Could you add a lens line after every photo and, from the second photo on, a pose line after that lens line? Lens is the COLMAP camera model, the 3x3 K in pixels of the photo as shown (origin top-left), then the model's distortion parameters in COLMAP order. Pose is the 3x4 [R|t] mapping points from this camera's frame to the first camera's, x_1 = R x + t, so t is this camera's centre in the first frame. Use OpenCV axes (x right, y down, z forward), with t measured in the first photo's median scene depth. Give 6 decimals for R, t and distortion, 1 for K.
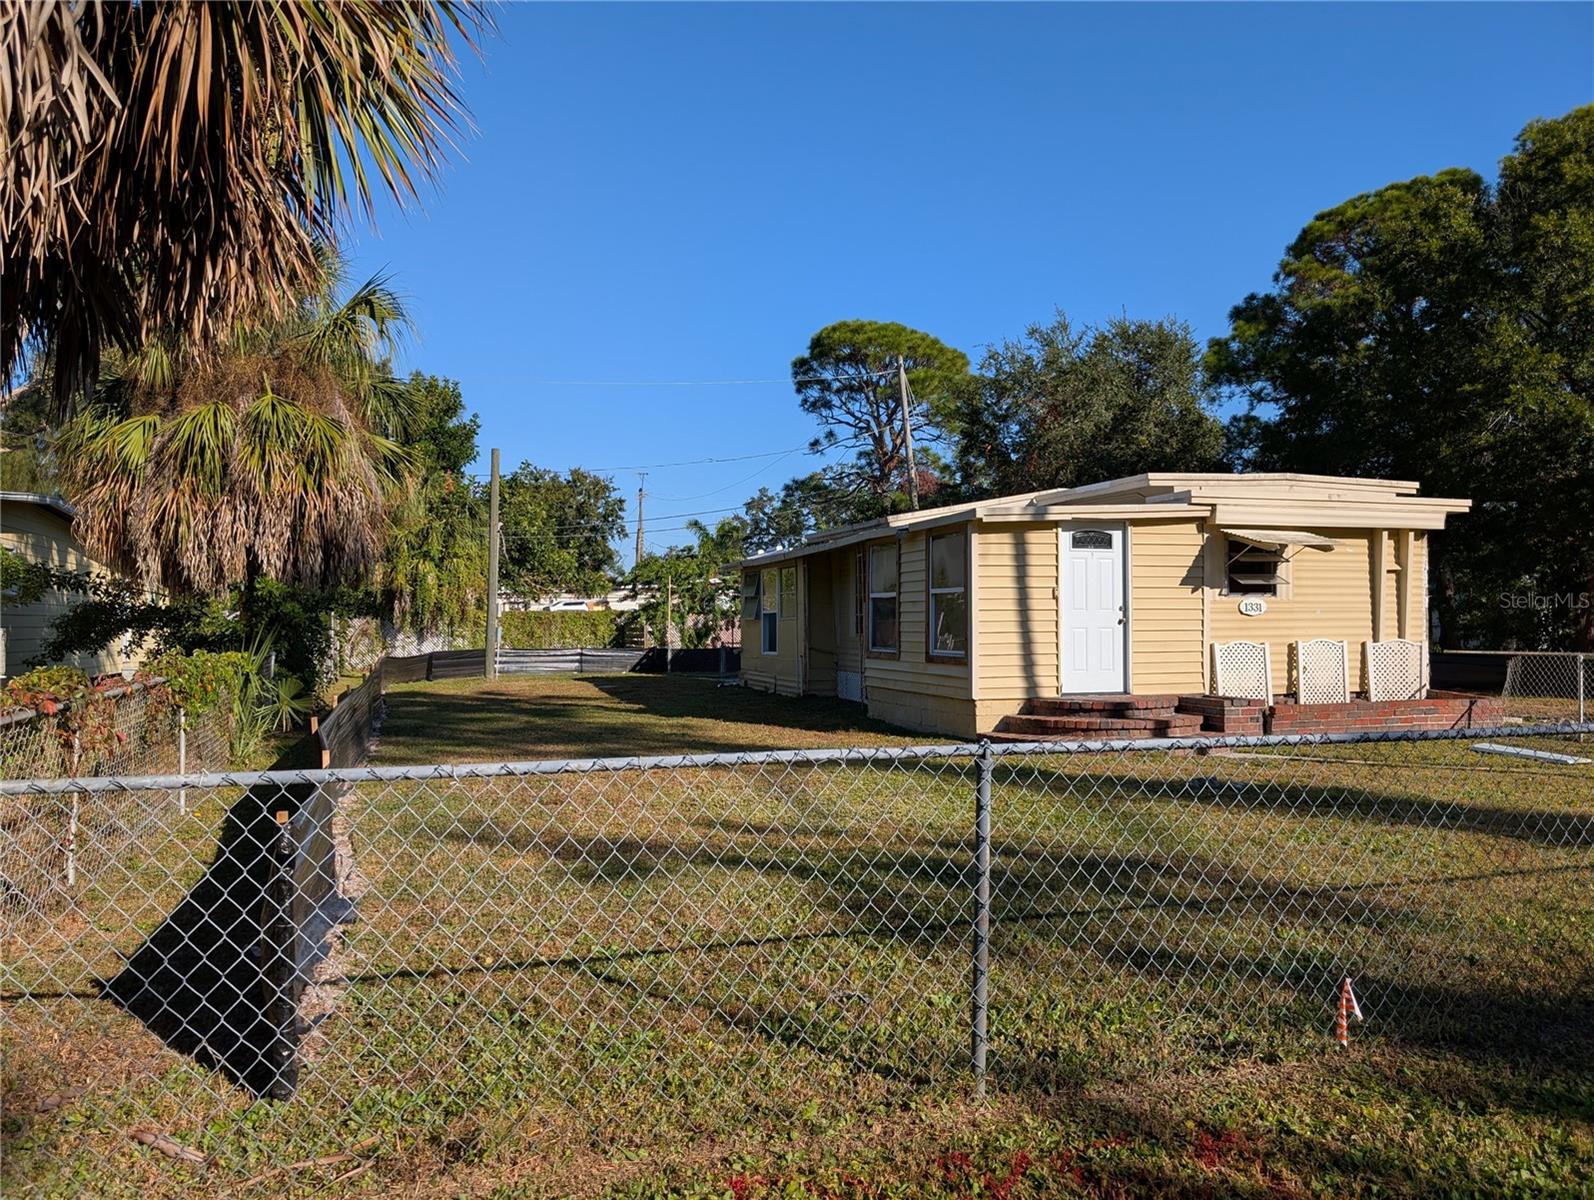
lens RADIAL K [[1138.7, 0, 777.4], [0, 1138.7, 624.1], [0, 0, 1]] dist [0.023665, -0.032791]
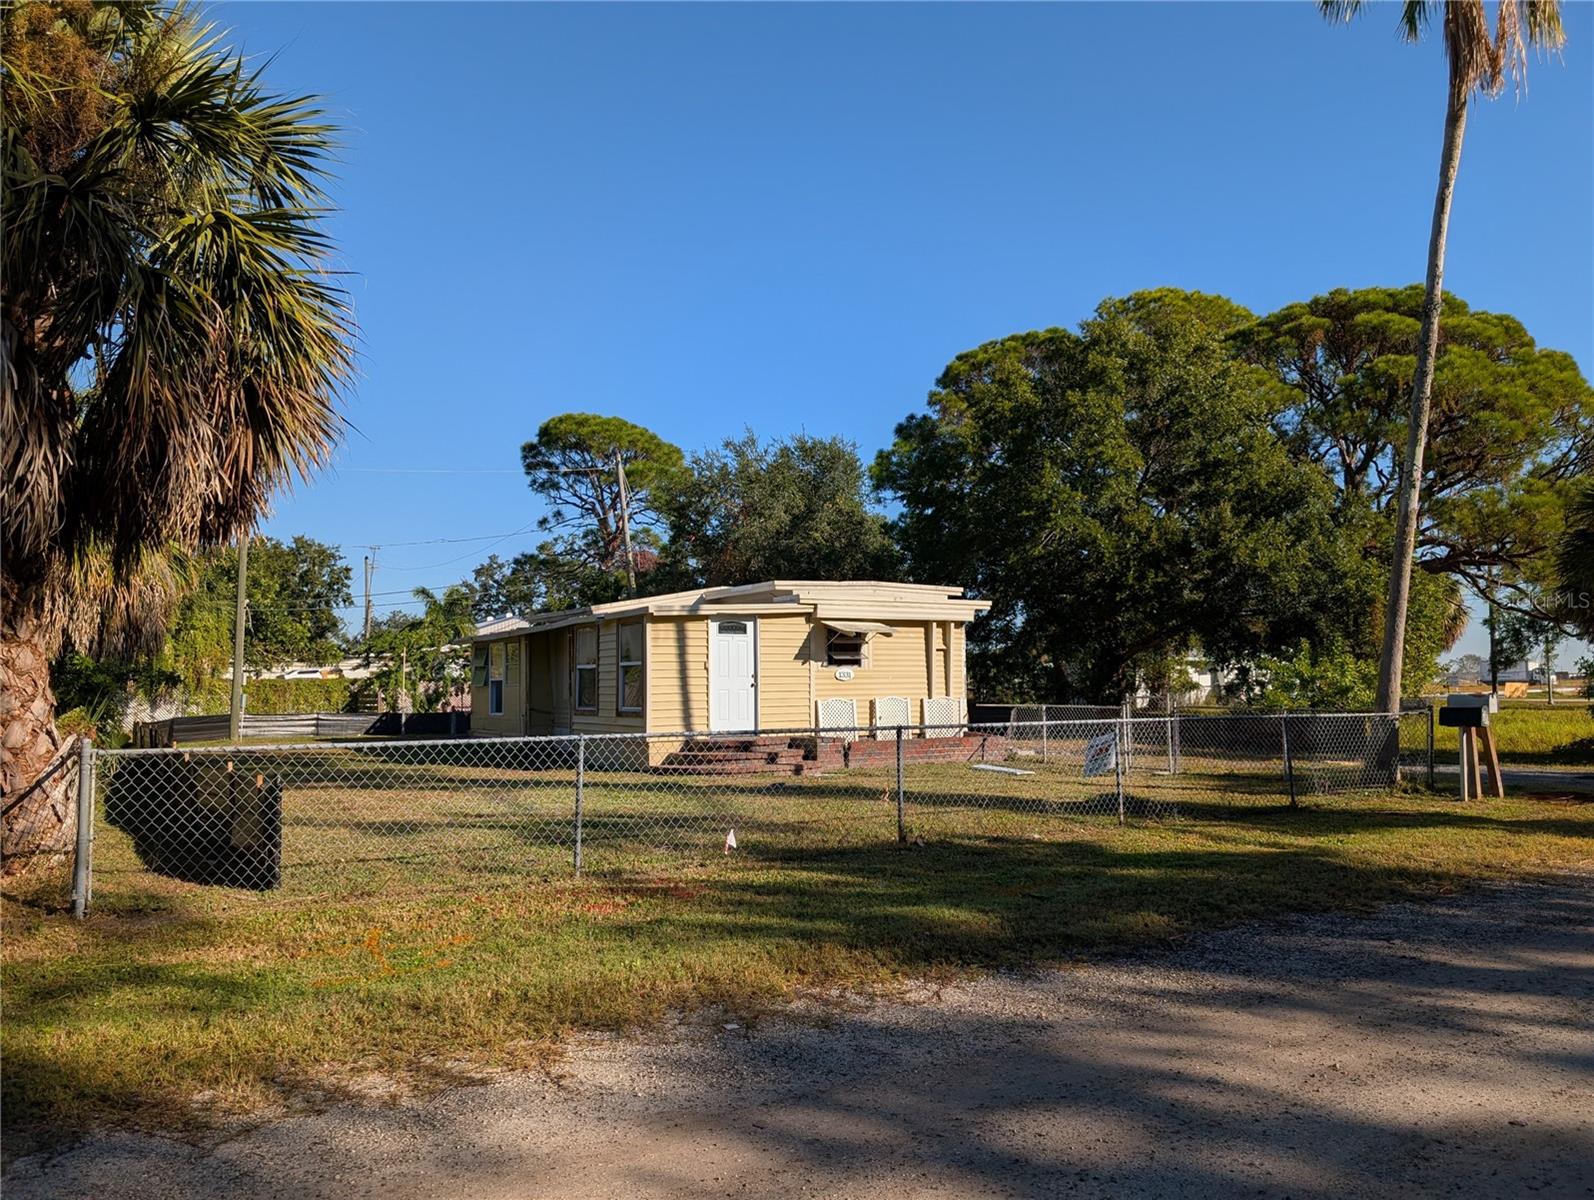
lens RADIAL K [[1139.7, 0, 796.6], [0, 1139.7, 626.8], [0, 0, 1]] dist [0.046797, -0.057668]
pose [[0.969549, 0.006871, 0.244799, 0.002222], [0.006497, 0.998533, -0.053760, 0.000679], [-0.244810, 0.053714, 0.968082, -0.166135]]
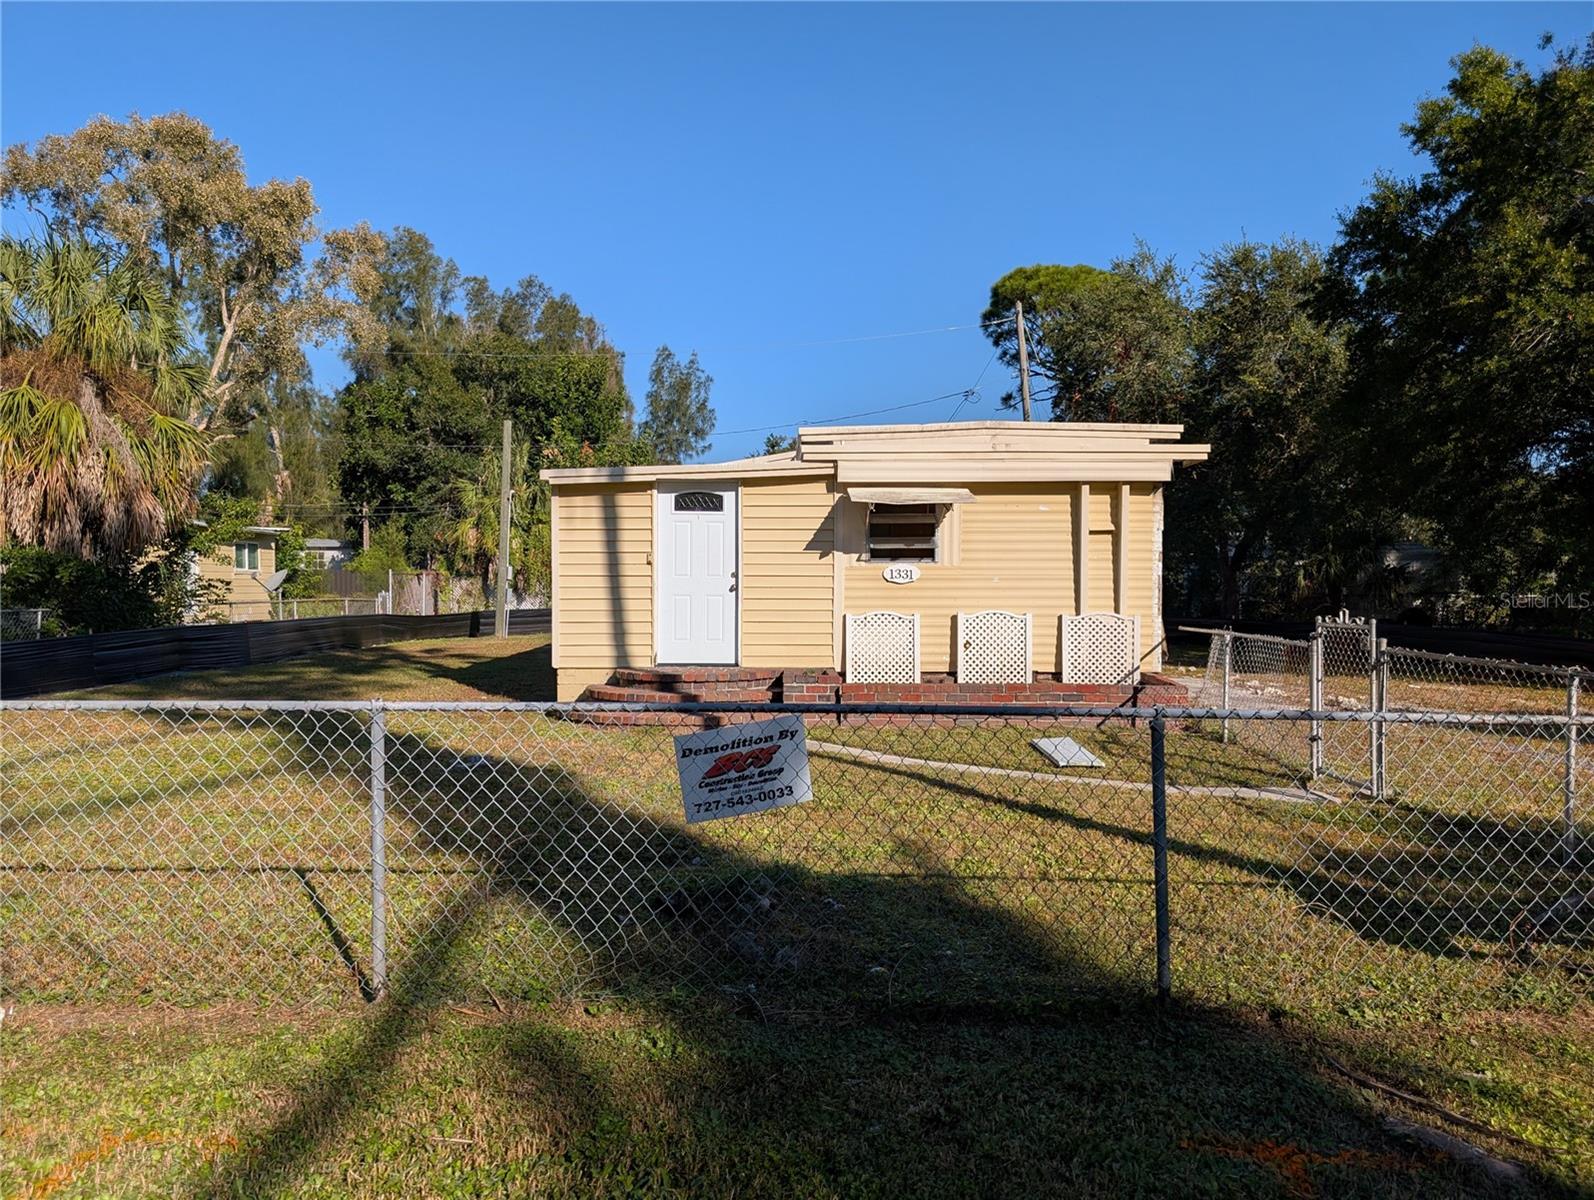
lens RADIAL K [[1140.6, 0, 789.0], [0, 1140.6, 607.7], [0, 0, 1]] dist [0.012187, -0.000072]
pose [[0.948223, 0.013477, -0.317319, 0.270219], [-0.007319, 0.999761, 0.020589, -0.002653], [0.317521, -0.017201, 0.948095, 0.054025]]
